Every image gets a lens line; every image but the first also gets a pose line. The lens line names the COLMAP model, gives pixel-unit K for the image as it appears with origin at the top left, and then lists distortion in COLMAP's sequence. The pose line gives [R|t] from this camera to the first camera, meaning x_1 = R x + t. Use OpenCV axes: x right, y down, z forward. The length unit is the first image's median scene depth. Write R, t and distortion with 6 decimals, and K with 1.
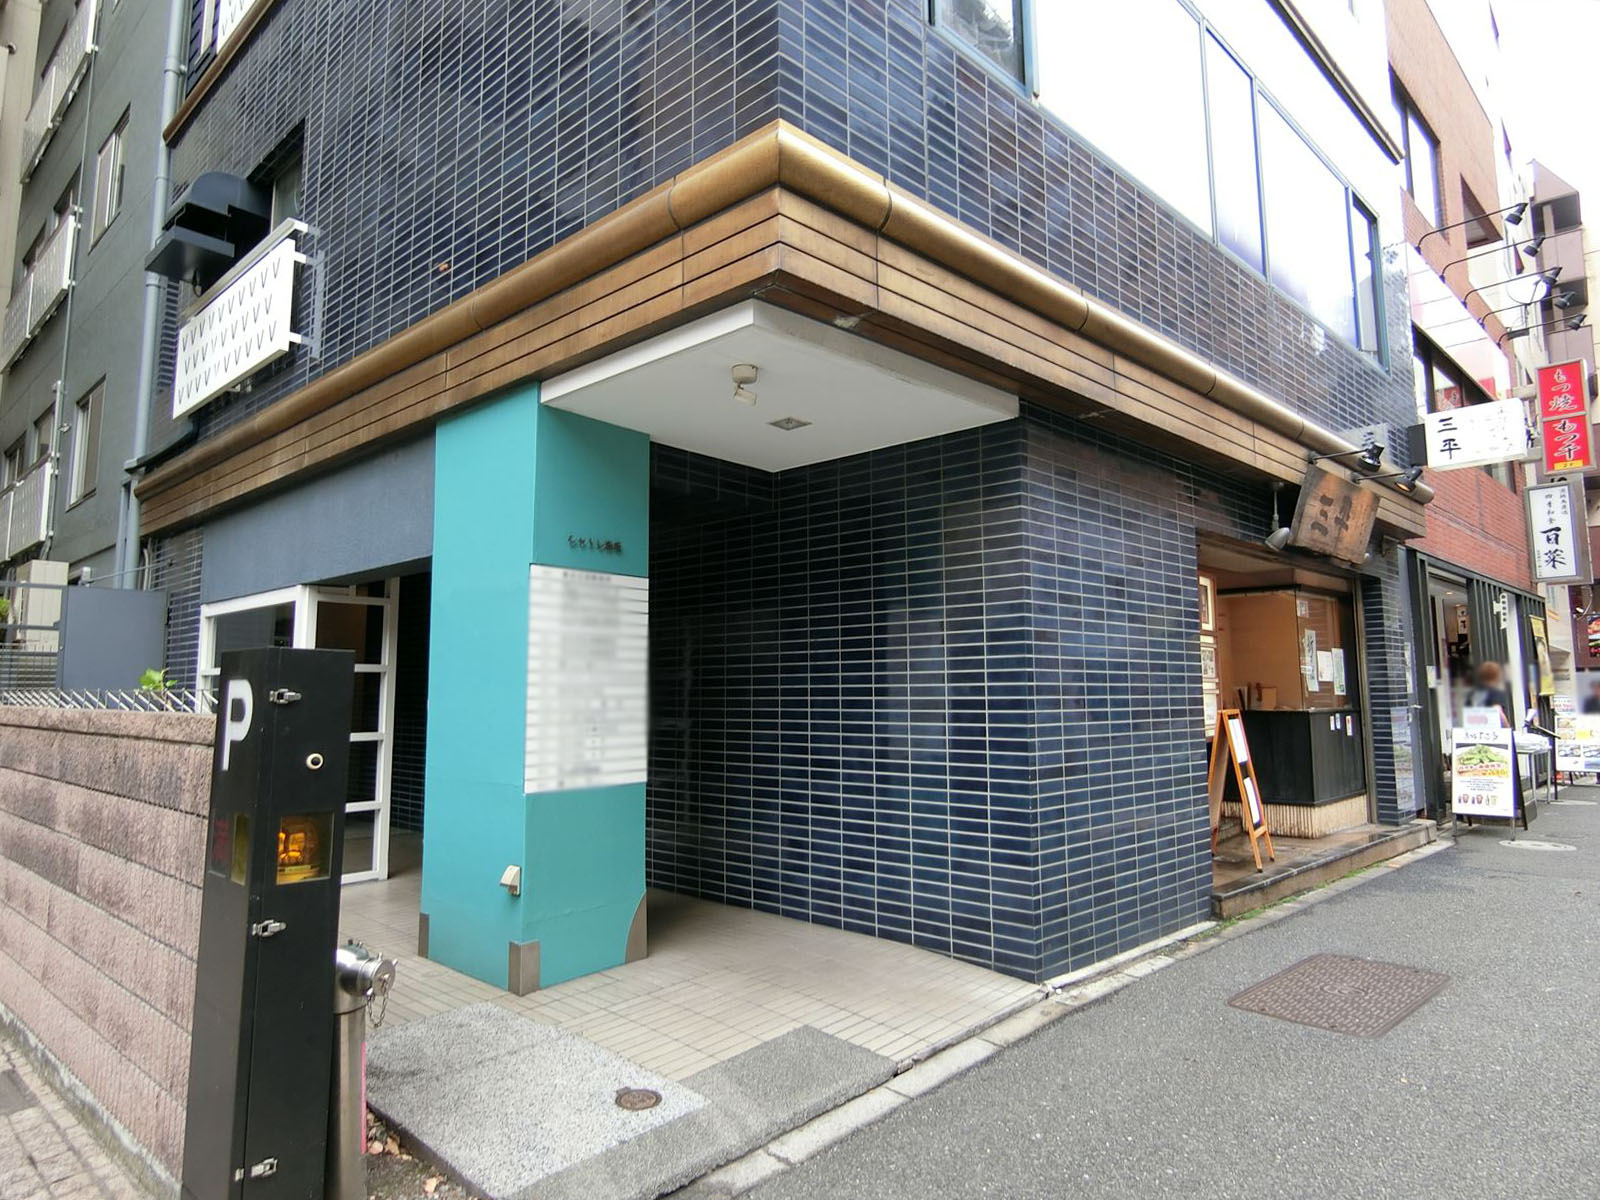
lens RADIAL K [[940.7, 0, 800.0], [0, 940.7, 600.0], [0, 0, 1]] dist [-0.002558, -0.001193]
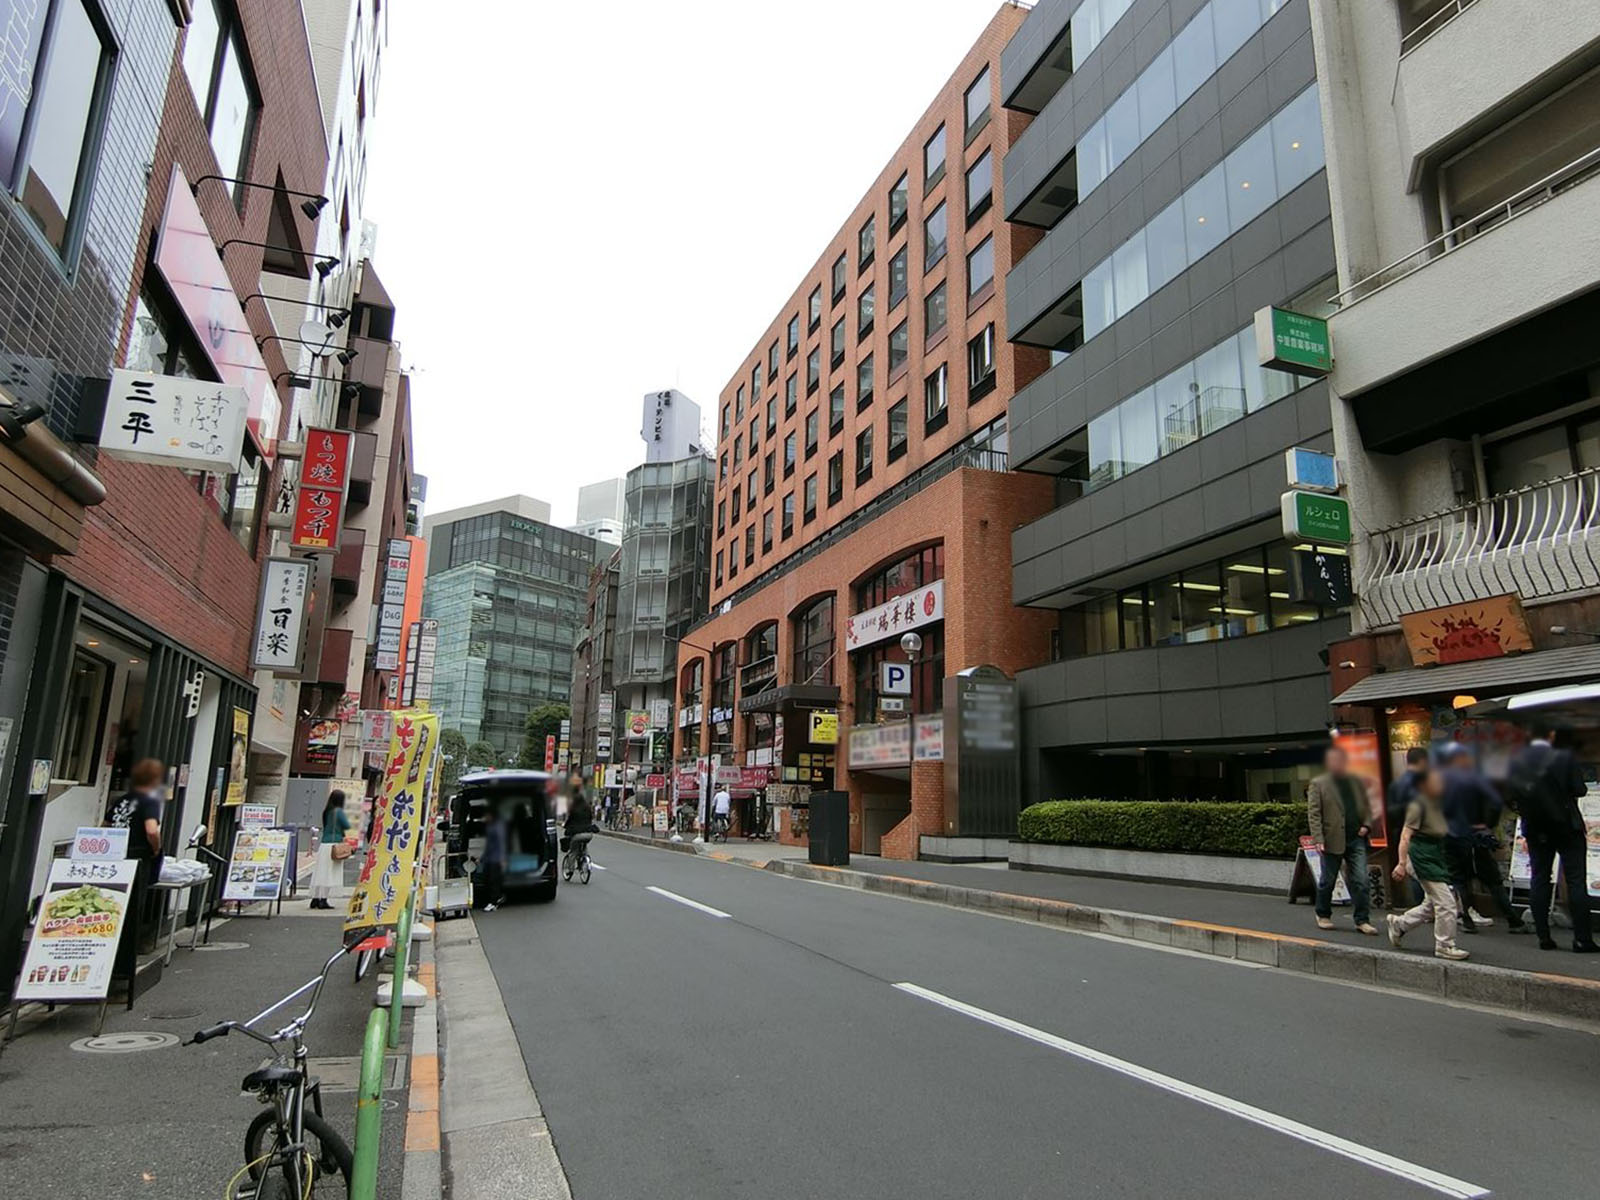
lens RADIAL K [[1014.8, 0, 800.0], [0, 1014.8, 600.0], [0, 0, 1]] dist [-0.025279, 0.000357]
pose [[0.420730, 0.206949, 0.883266, 0.200229], [-0.130409, 0.977317, -0.166867, 0.008246], [-0.897764, -0.044980, 0.438174, 0.186980]]
